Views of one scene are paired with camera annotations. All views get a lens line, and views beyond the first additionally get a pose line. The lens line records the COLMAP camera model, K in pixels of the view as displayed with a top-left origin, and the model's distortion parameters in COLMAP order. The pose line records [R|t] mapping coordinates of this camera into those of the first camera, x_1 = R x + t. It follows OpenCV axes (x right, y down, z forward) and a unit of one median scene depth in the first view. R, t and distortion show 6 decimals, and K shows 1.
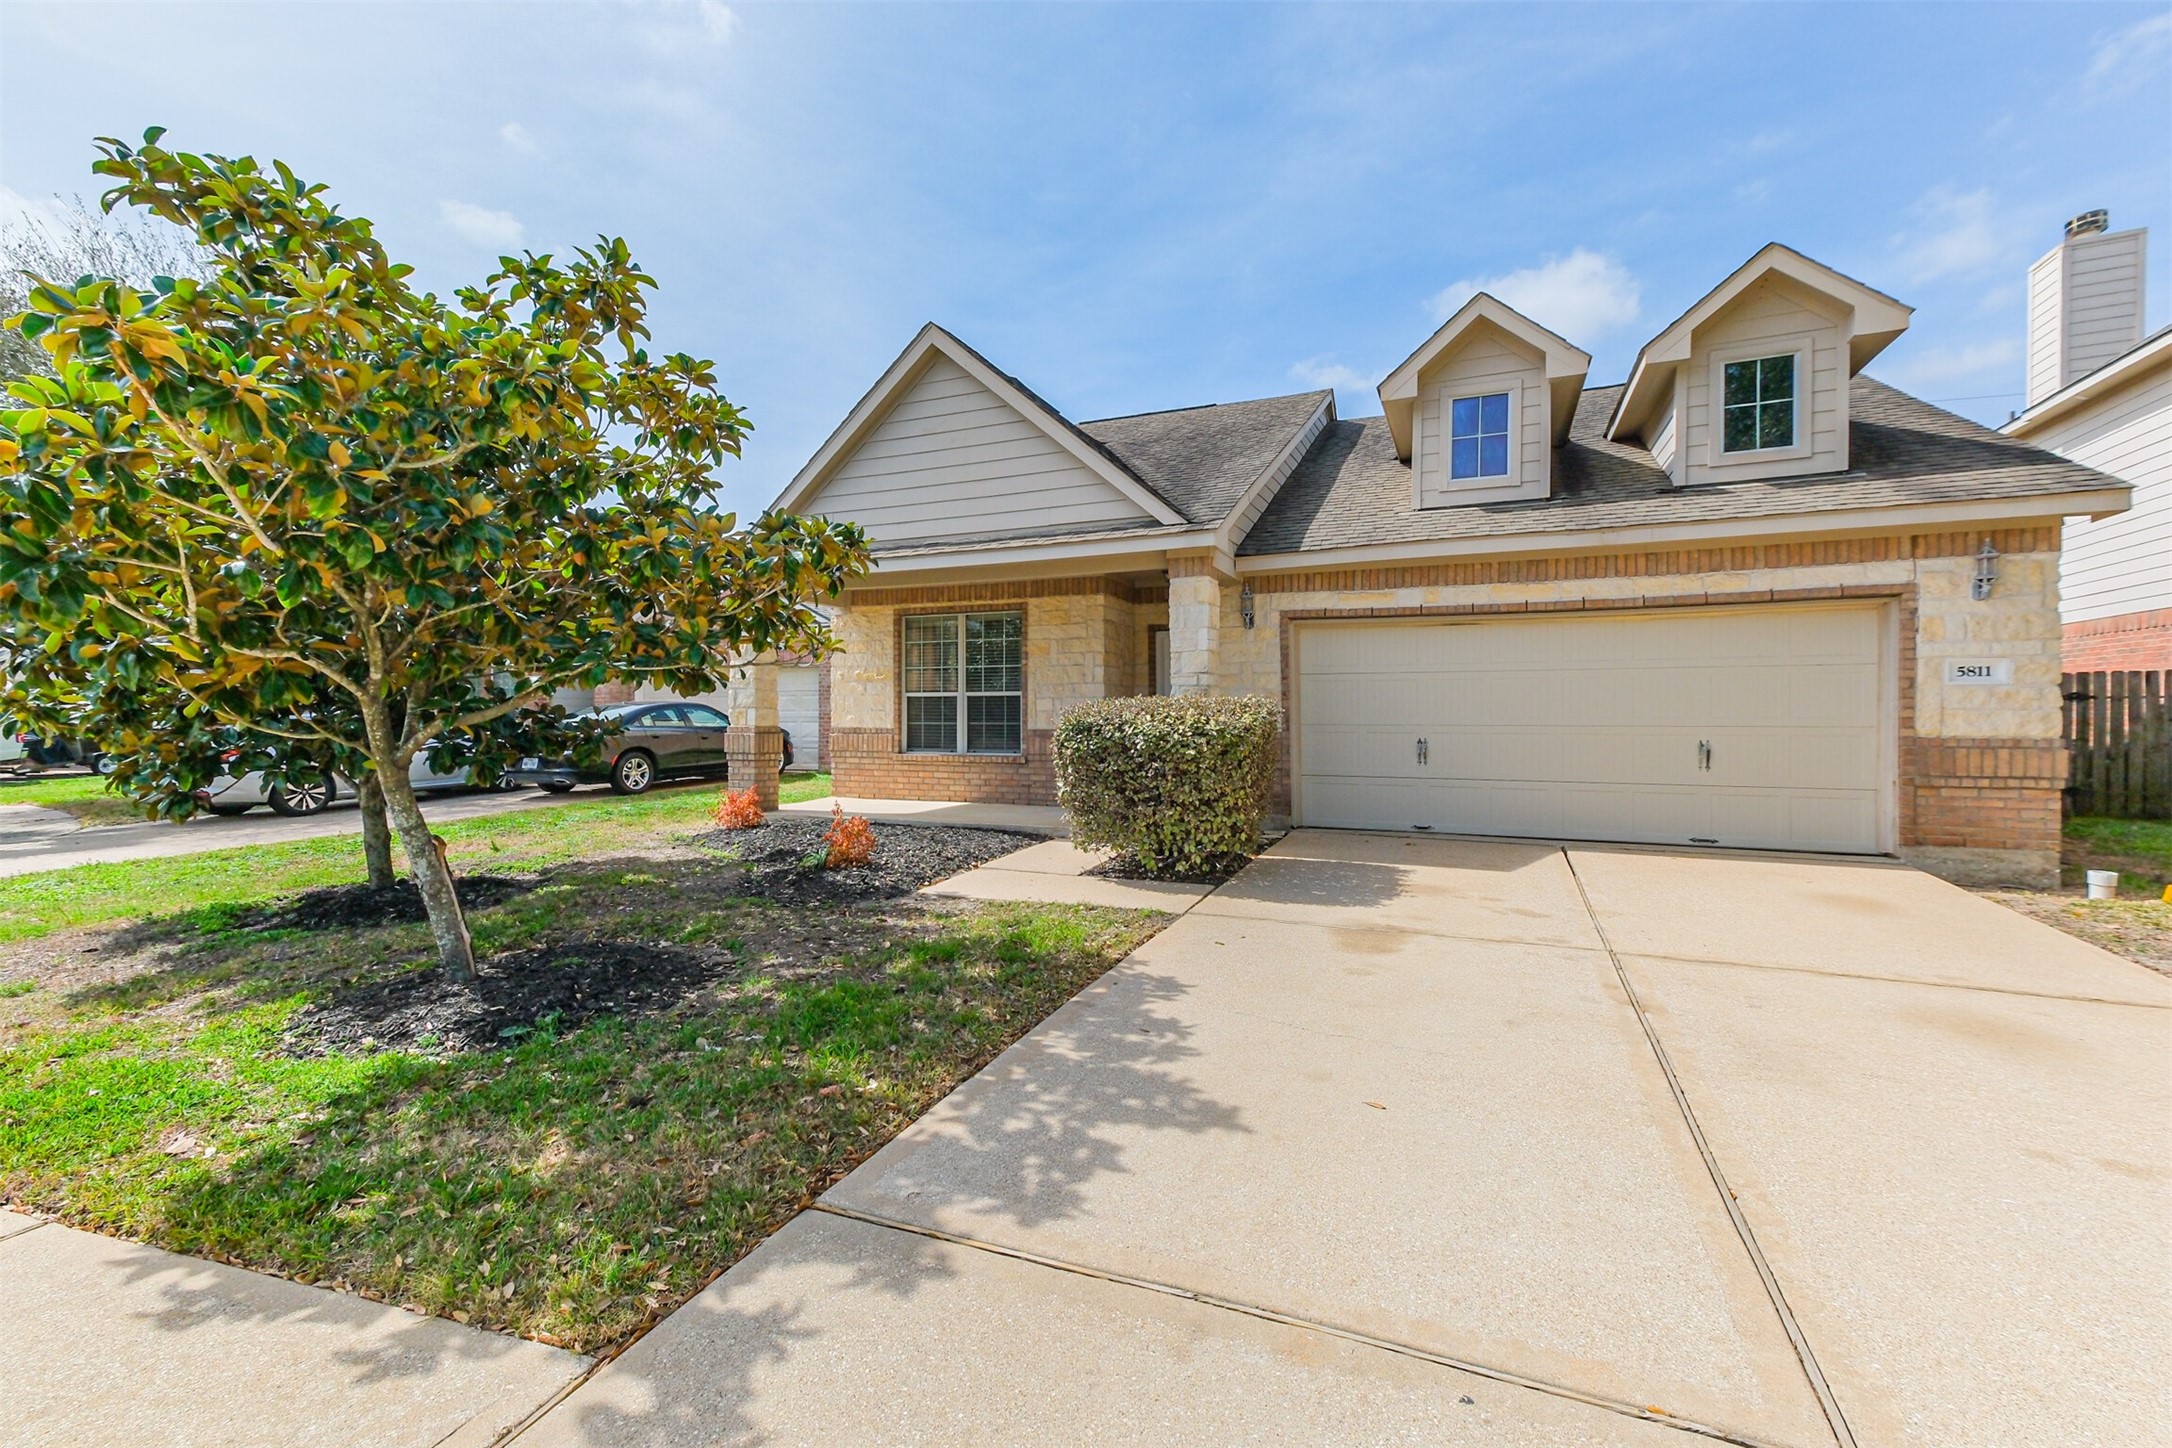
lens RADIAL K [[955.4, 0, 1087.5], [0, 955.4, 719.4], [0, 0, 1]] dist [0.029603, -0.000013]
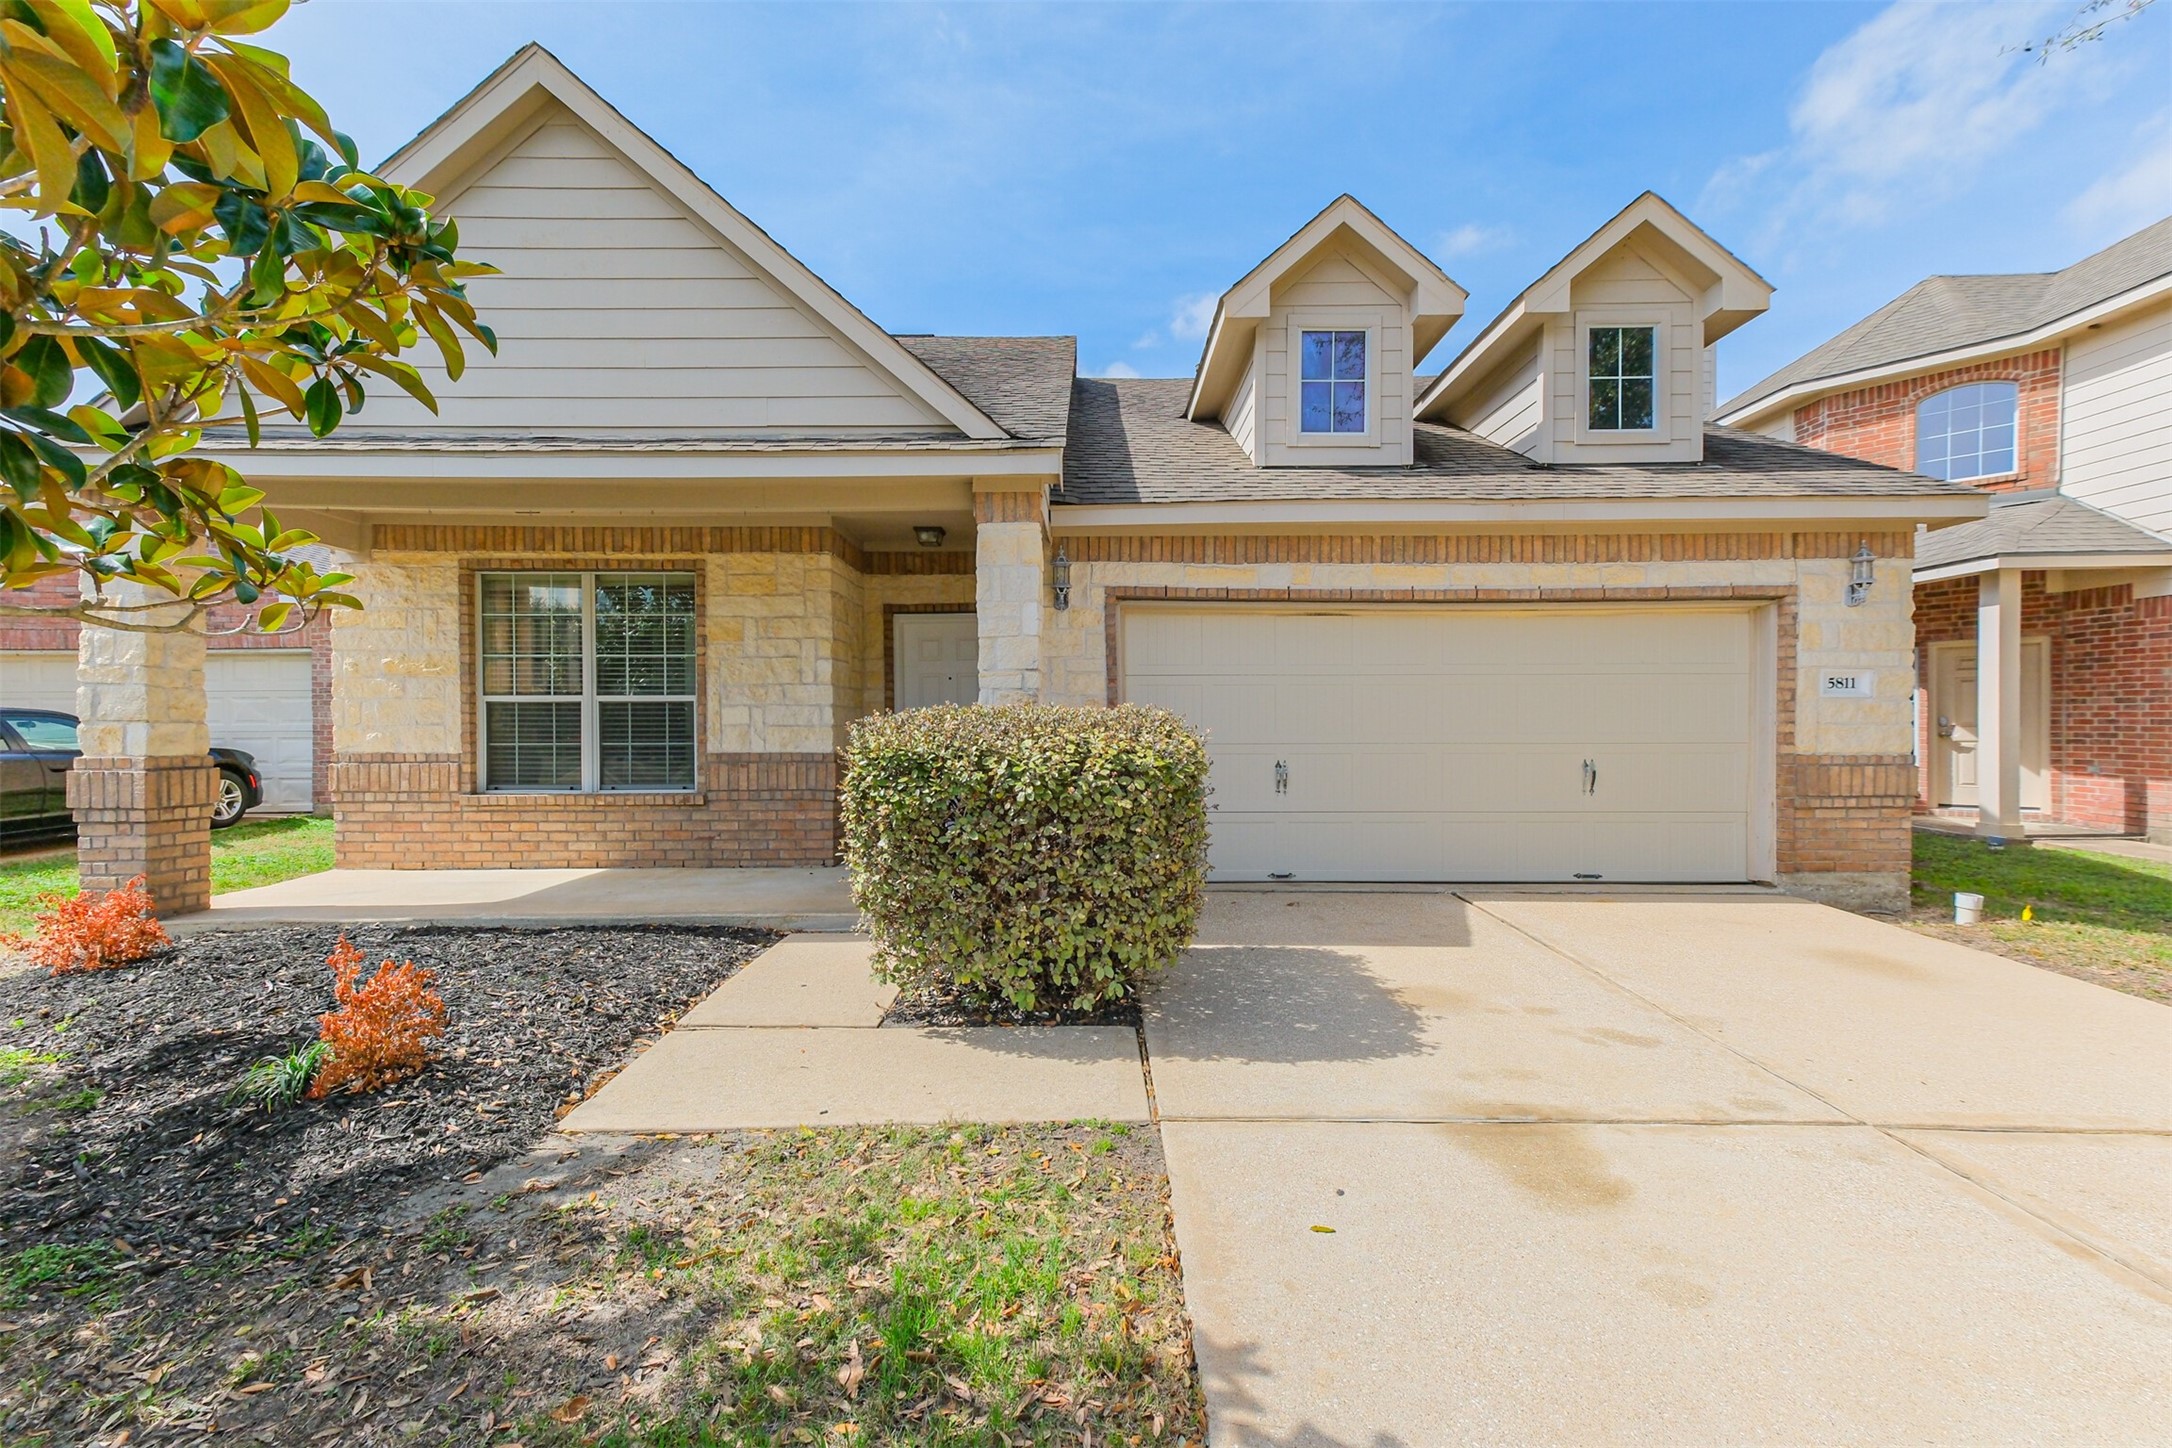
lens RADIAL K [[950.1, 0, 1094.6], [0, 950.1, 732.4], [0, 0, 1]] dist [0.028511, -0.000308]
pose [[0.921099, -0.006358, 0.389276, -0.088132], [0.003603, 0.999963, 0.007805, -0.009687], [-0.389312, -0.005787, 0.921088, 0.352375]]
